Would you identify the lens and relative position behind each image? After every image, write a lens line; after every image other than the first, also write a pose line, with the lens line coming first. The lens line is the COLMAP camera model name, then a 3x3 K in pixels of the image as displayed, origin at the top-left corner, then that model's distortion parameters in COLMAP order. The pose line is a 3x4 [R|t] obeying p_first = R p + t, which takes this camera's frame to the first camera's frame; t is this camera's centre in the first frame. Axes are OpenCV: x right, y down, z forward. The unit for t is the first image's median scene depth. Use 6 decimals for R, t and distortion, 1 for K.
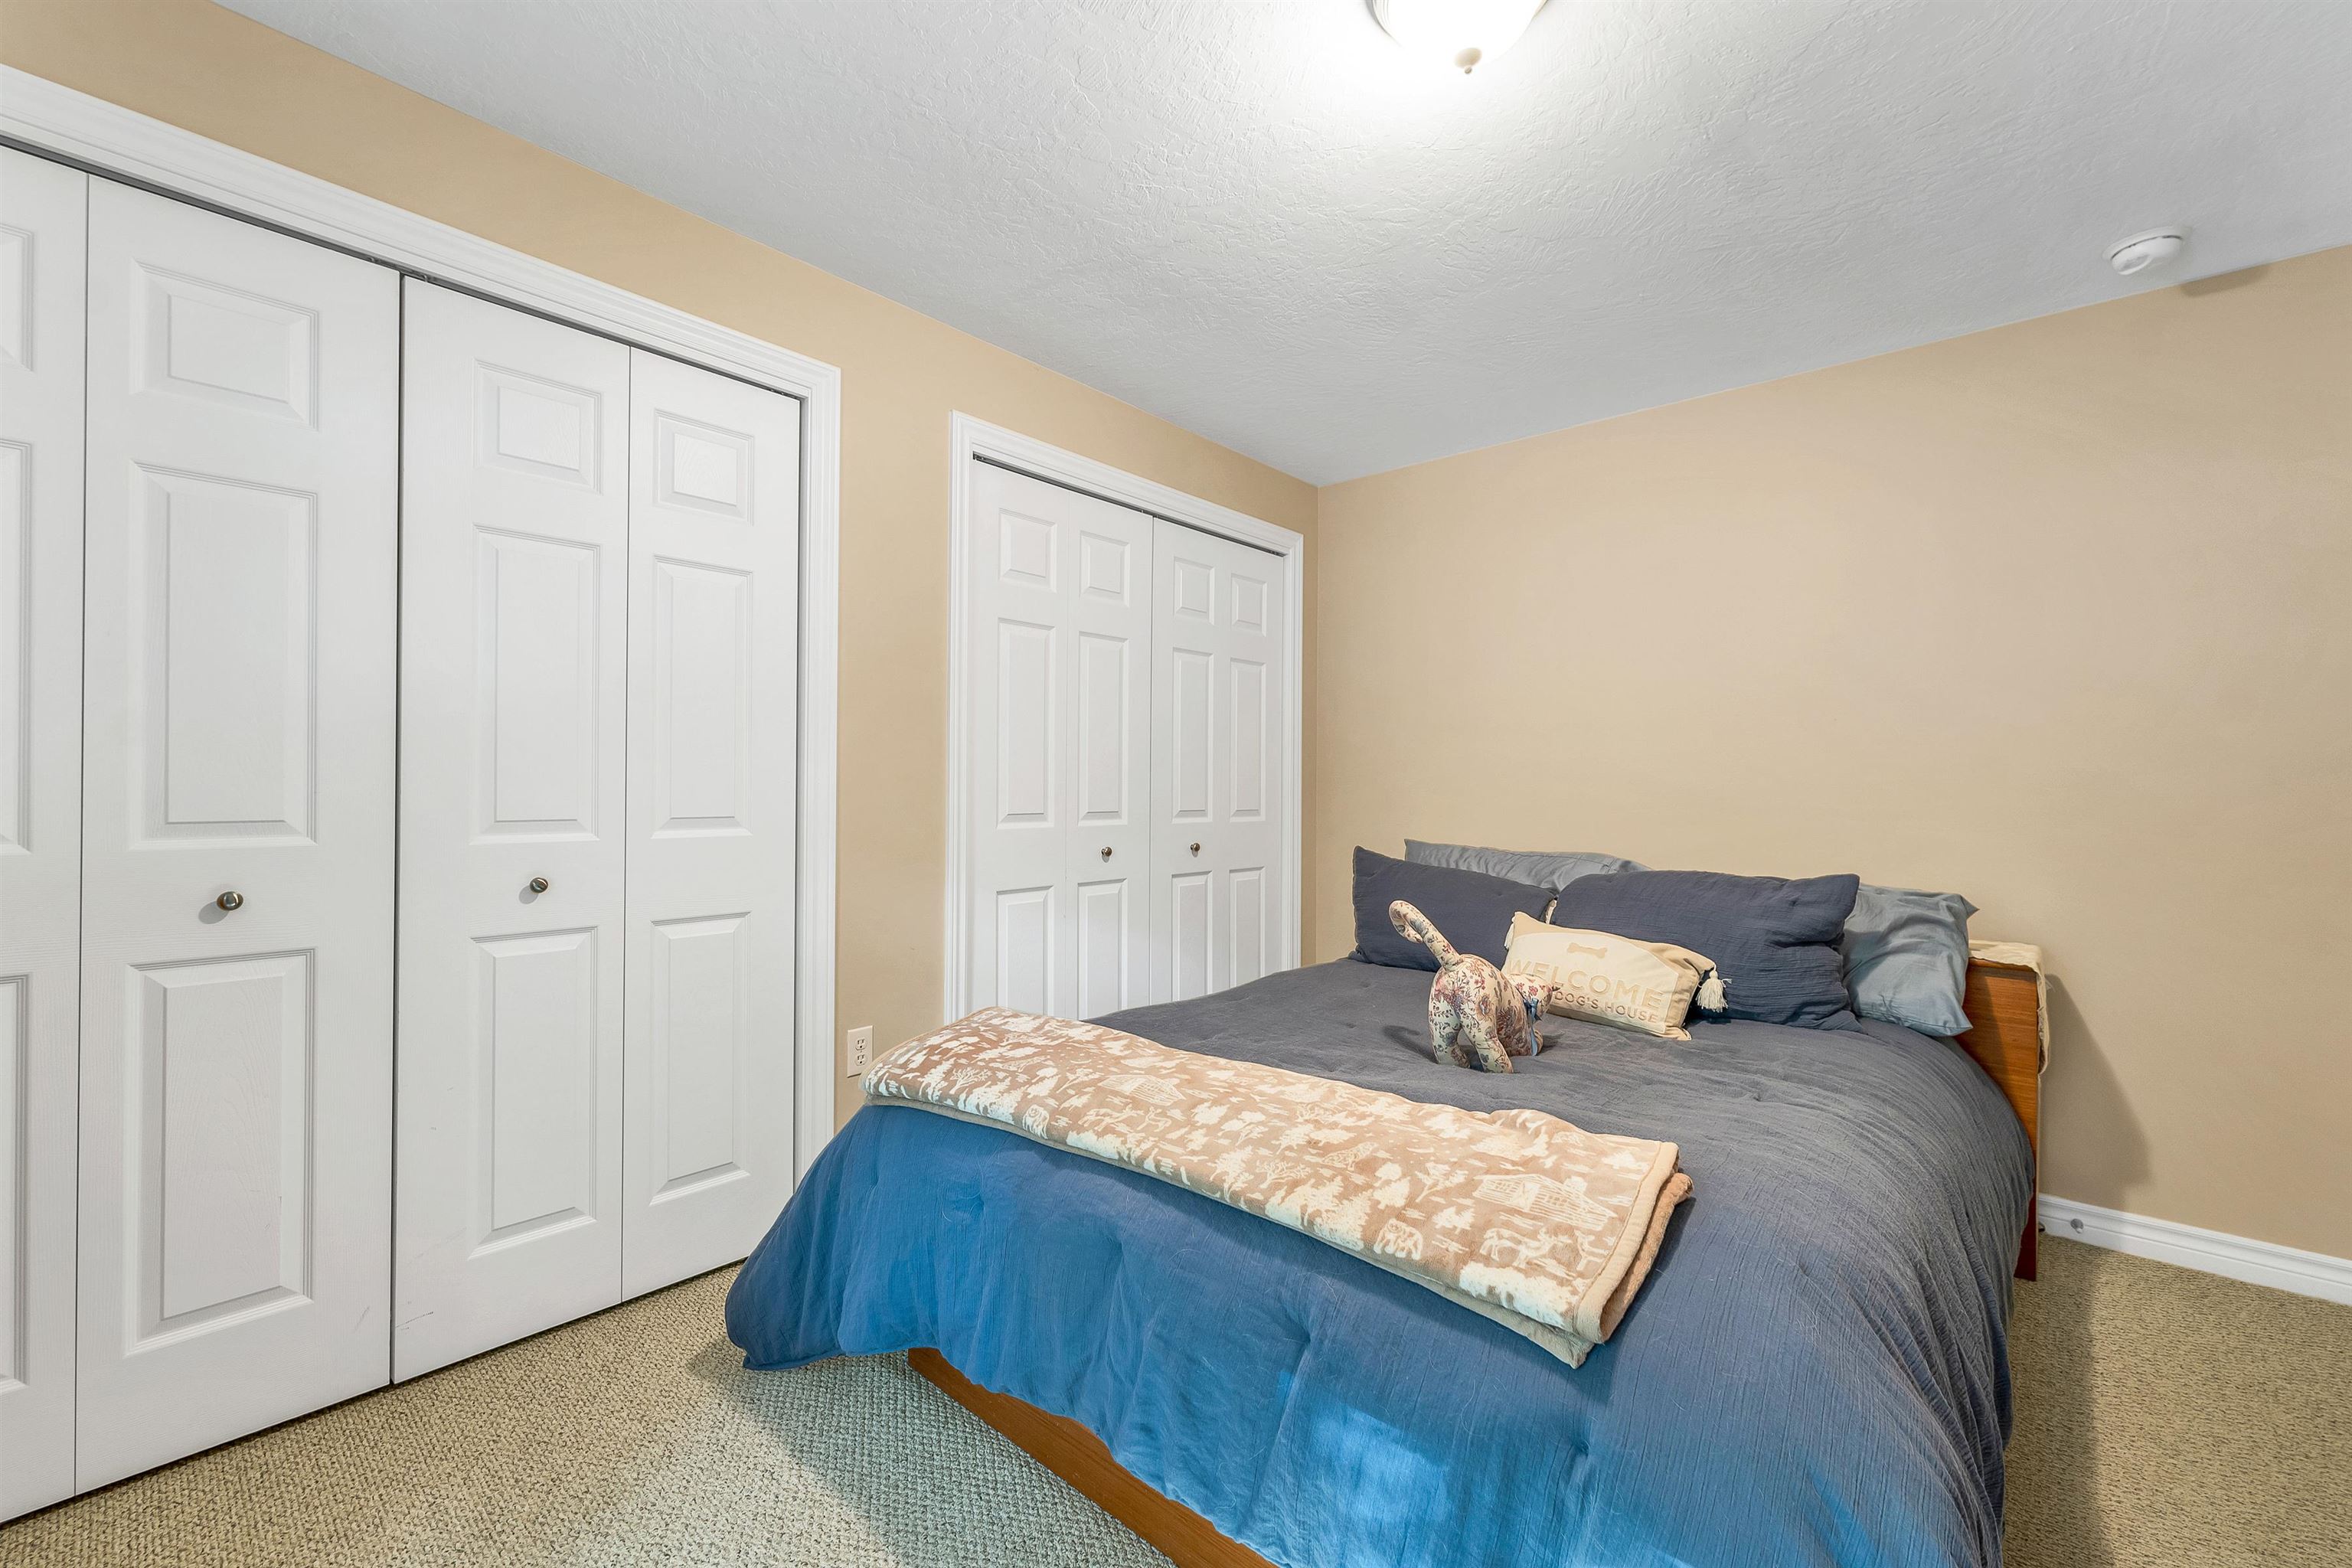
lens RADIAL K [[976.8, 0, 1165.7], [0, 976.8, 783.4], [0, 0, 1]] dist [0.001835, 0.000513]
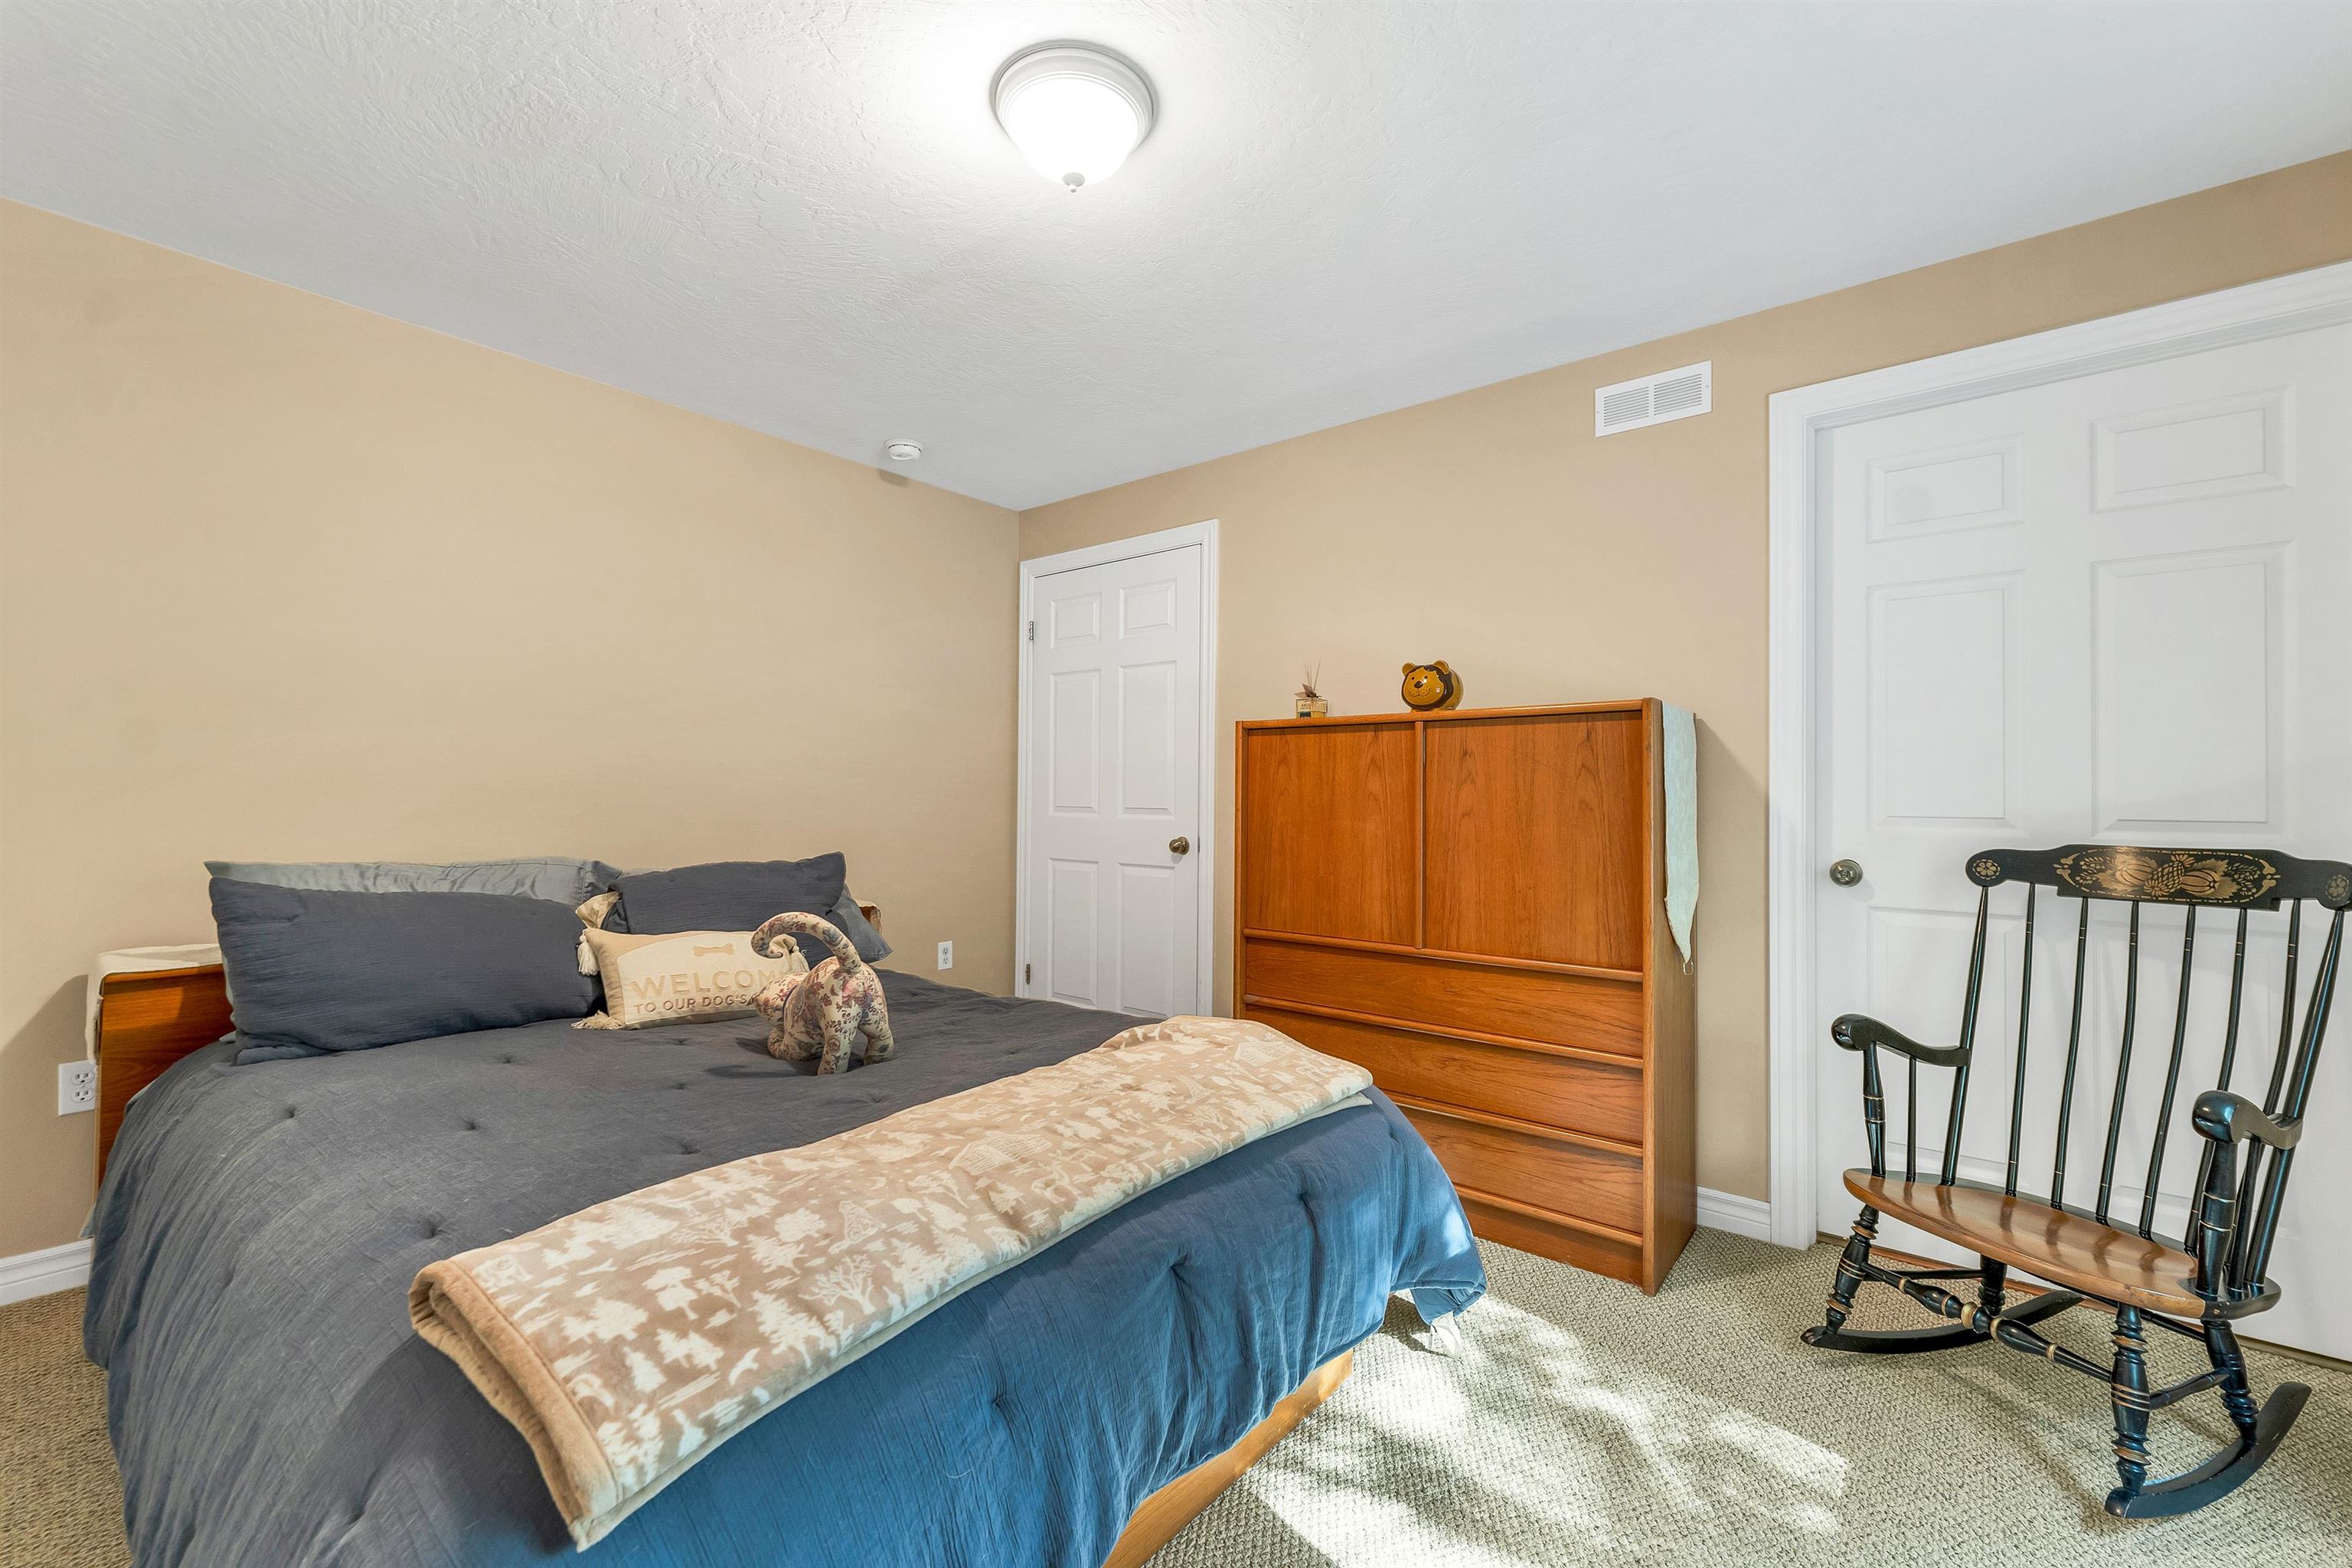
lens RADIAL K [[976.8, 0, 1165.7], [0, 976.8, 783.4], [0, 0, 1]] dist [0.001835, 0.000513]
pose [[-0.052188, 0.000630, 0.998637, -0.774932], [-0.016339, 0.999865, -0.001485, -0.003086], [-0.998504, -0.016394, -0.052171, 0.814037]]
